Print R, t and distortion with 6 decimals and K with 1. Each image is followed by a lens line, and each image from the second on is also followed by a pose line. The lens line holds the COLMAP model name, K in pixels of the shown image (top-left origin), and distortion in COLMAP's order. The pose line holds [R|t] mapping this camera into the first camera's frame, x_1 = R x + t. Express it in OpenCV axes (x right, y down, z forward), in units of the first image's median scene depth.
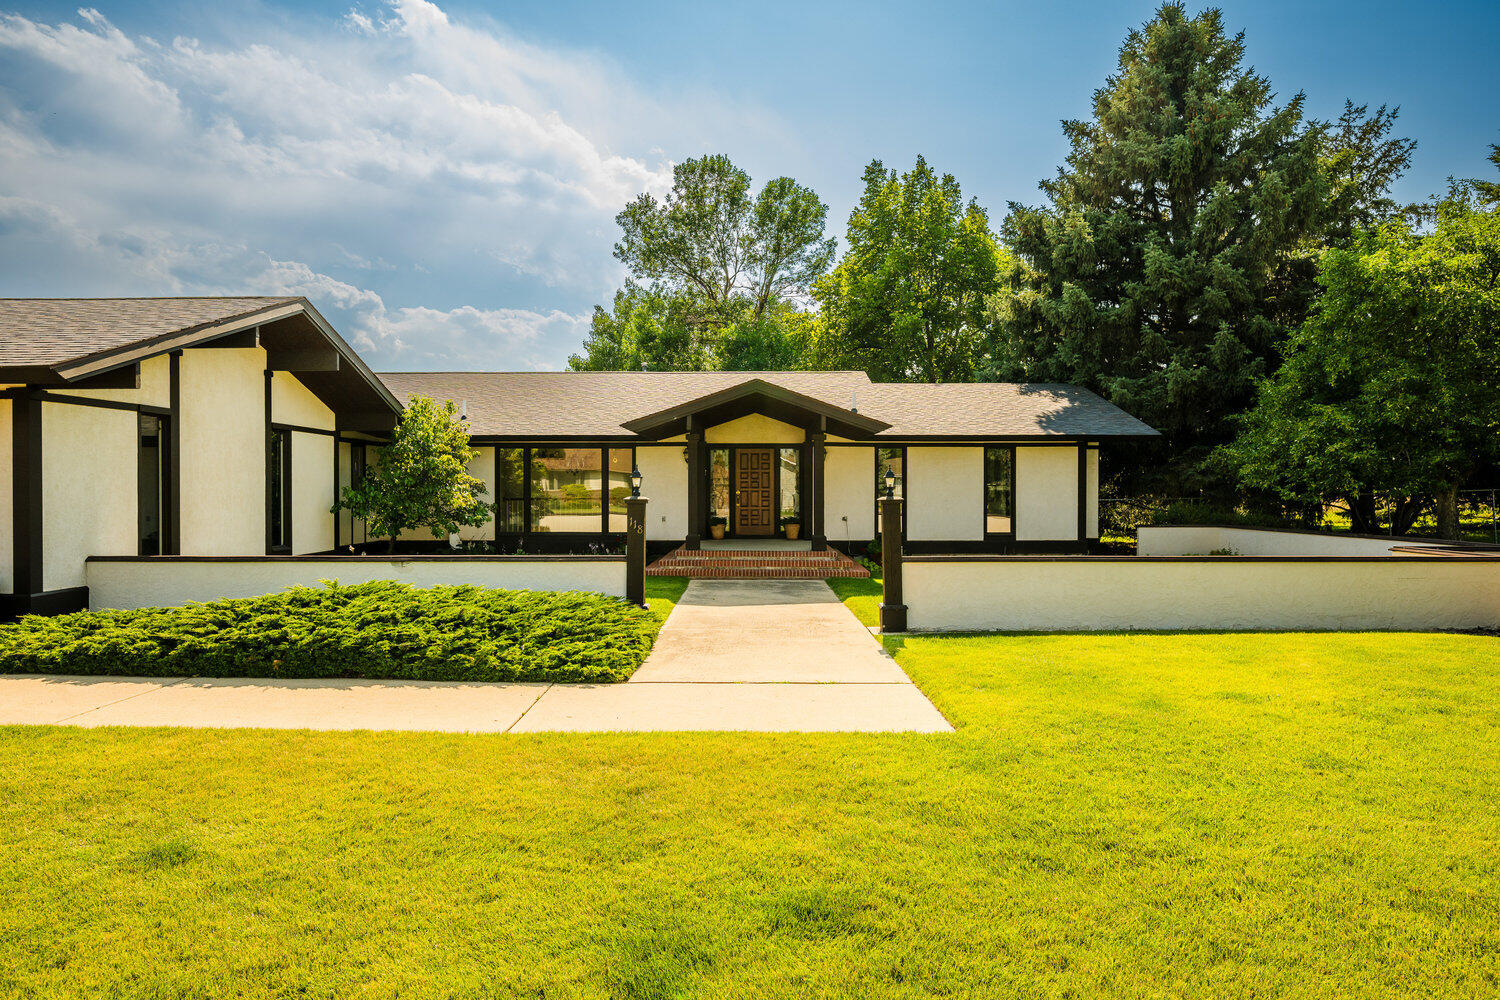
lens RADIAL K [[933.5, 0, 758.7], [0, 933.5, 502.8], [0, 0, 1]] dist [0.004223, 0.001019]
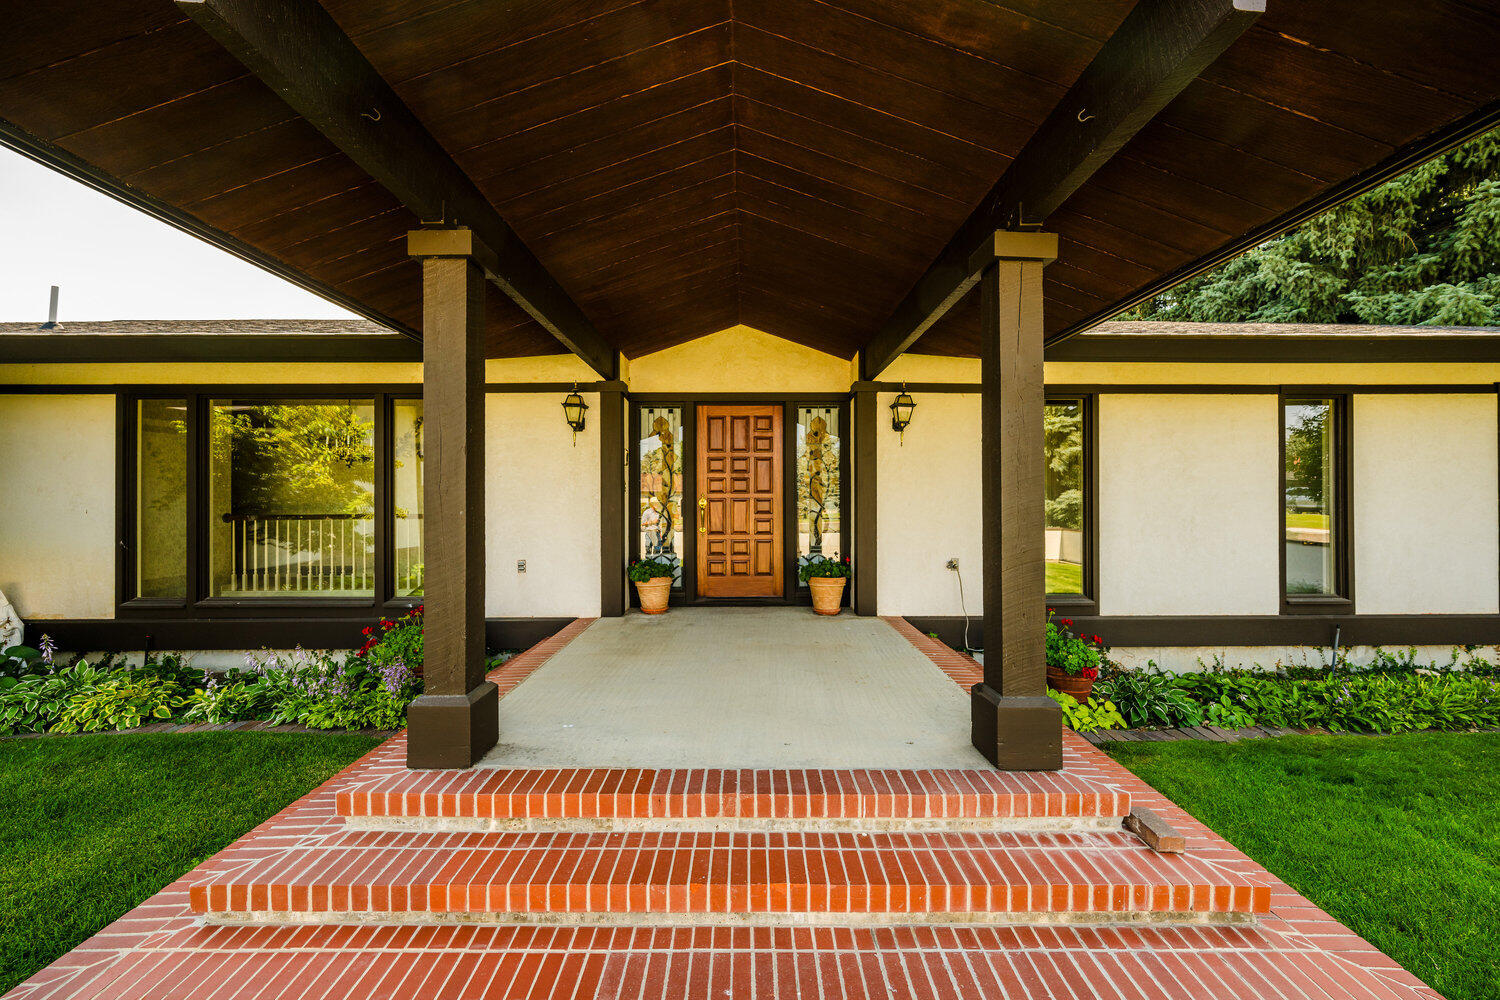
lens RADIAL K [[584.8, 0, 750.5], [0, 584.8, 500.2], [0, 0, 1]] dist [0.001473, -0.000859]
pose [[0.998611, 0.001662, 0.052655, -0.013809], [-0.001068, 0.999936, -0.011289, -0.008914], [-0.052670, 0.011217, 0.998549, 0.717103]]
